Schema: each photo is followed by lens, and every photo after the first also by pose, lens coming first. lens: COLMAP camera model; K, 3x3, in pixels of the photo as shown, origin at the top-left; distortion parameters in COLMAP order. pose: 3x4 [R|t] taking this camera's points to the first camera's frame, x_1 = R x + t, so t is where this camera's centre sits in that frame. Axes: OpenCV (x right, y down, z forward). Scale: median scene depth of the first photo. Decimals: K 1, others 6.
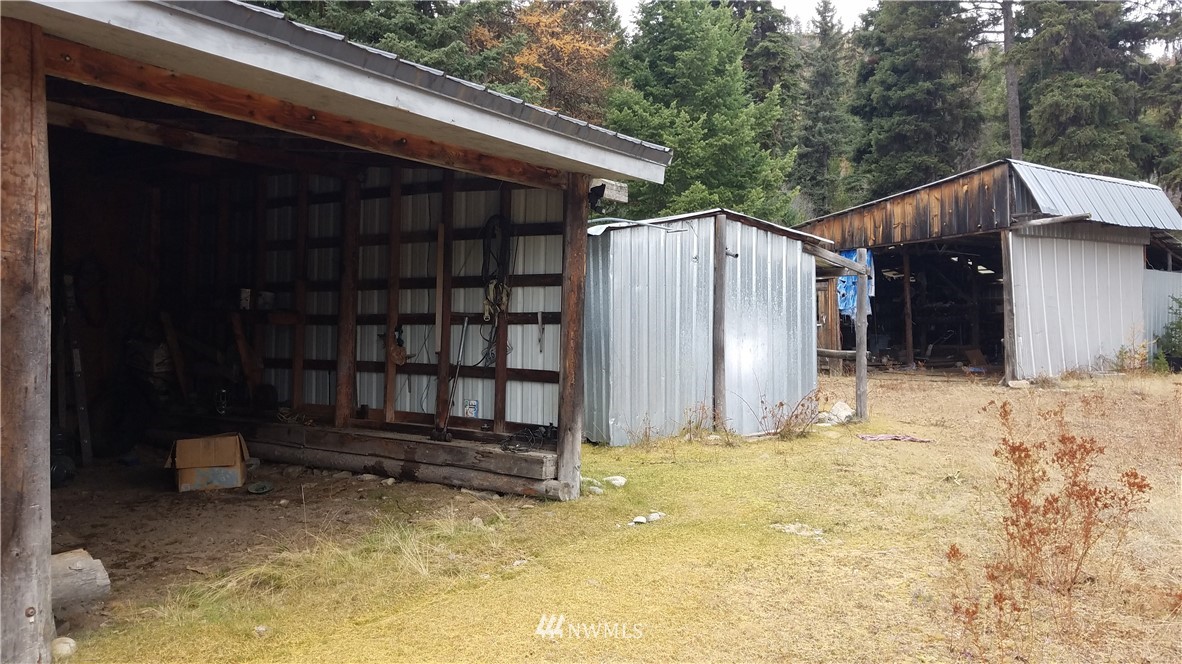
lens RADIAL K [[897.3, 0, 591.4], [0, 897.3, 332.1], [0, 0, 1]] dist [0.006198, -0.005005]
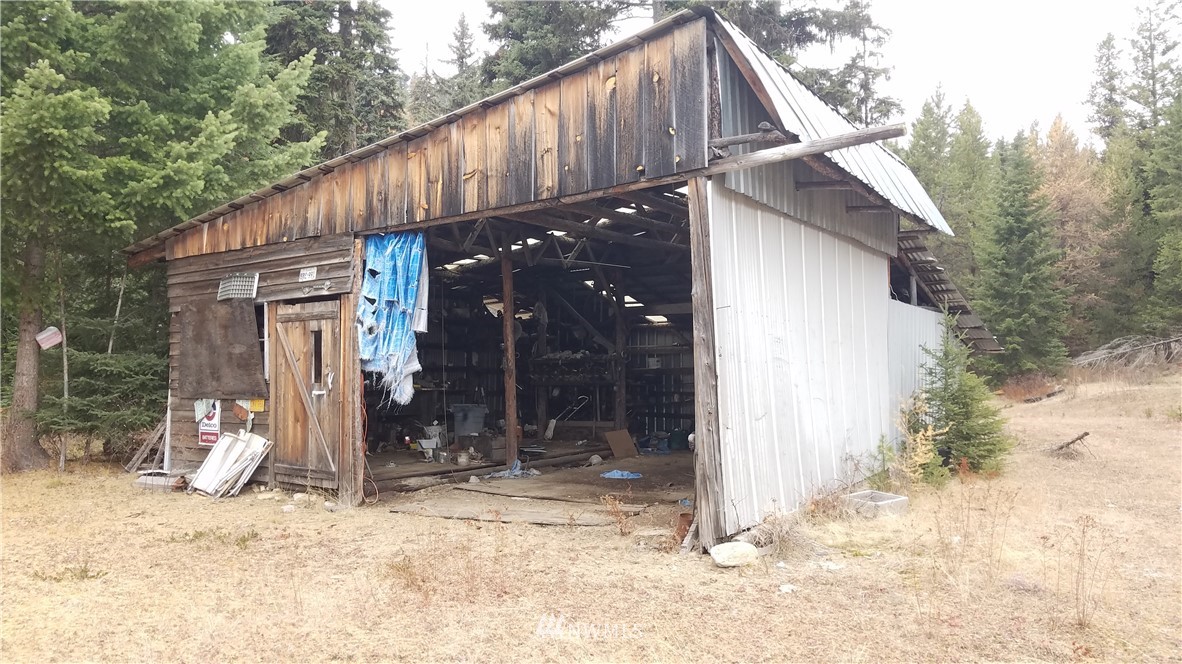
lens RADIAL K [[897.3, 0, 591.0], [0, 897.3, 330.9], [0, 0, 1]] dist [0.006198, -0.005005]
pose [[0.927501, 0.028117, 0.372761, 0.219258], [-0.006274, 0.998198, -0.059682, -0.013133], [-0.373767, 0.053017, 0.926006, 0.535331]]
